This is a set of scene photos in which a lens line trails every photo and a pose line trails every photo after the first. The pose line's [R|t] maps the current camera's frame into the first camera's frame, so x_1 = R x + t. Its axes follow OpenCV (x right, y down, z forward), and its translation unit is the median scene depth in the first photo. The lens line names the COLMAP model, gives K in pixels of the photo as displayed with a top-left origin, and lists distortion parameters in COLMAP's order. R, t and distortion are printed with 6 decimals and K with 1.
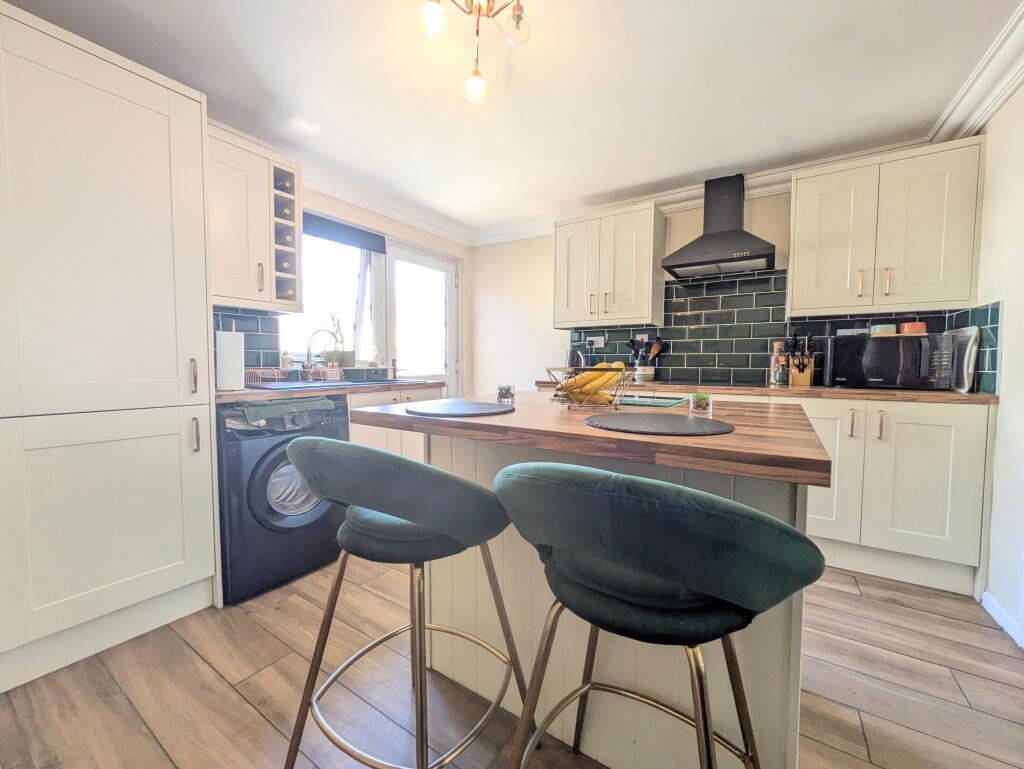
lens RADIAL K [[404.6, 0, 509.4], [0, 404.6, 382.6], [0, 0, 1]] dist [-0.002807, 0.000395]
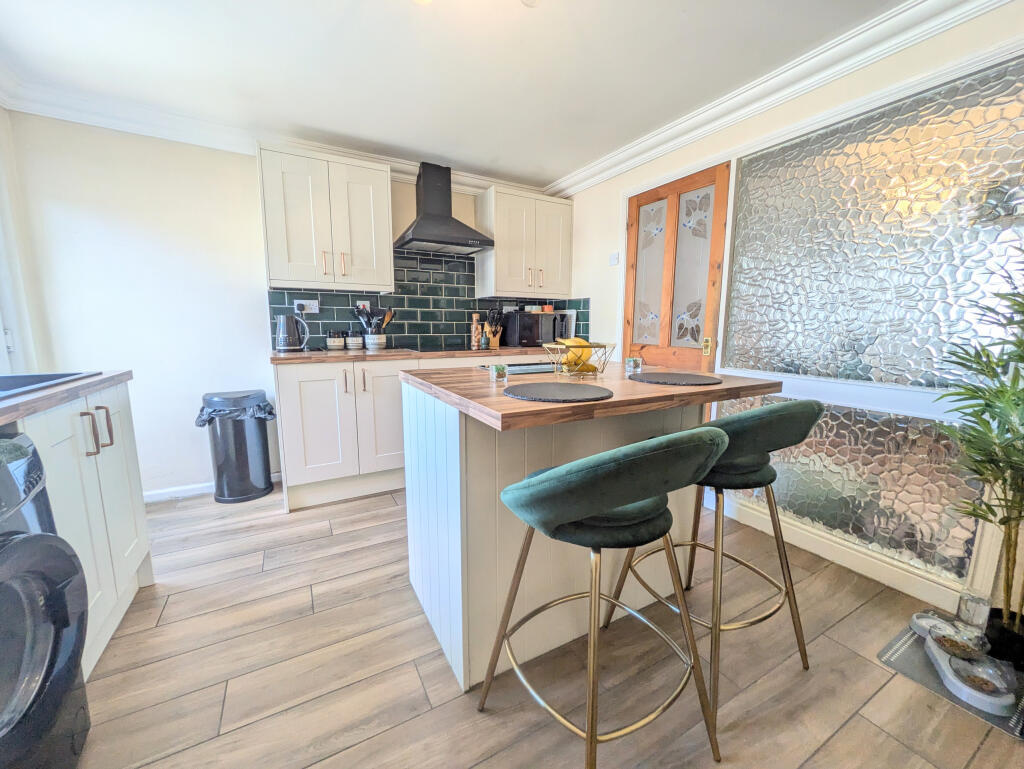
lens RADIAL K [[404.6, 0, 511.2], [0, 404.6, 384.9], [0, 0, 1]] dist [-0.002807, 0.000395]
pose [[0.467553, -0.129117, 0.874484, -0.449529], [0.044405, 0.991457, 0.122646, -0.028264], [-0.882849, -0.018512, 0.469292, 0.277999]]
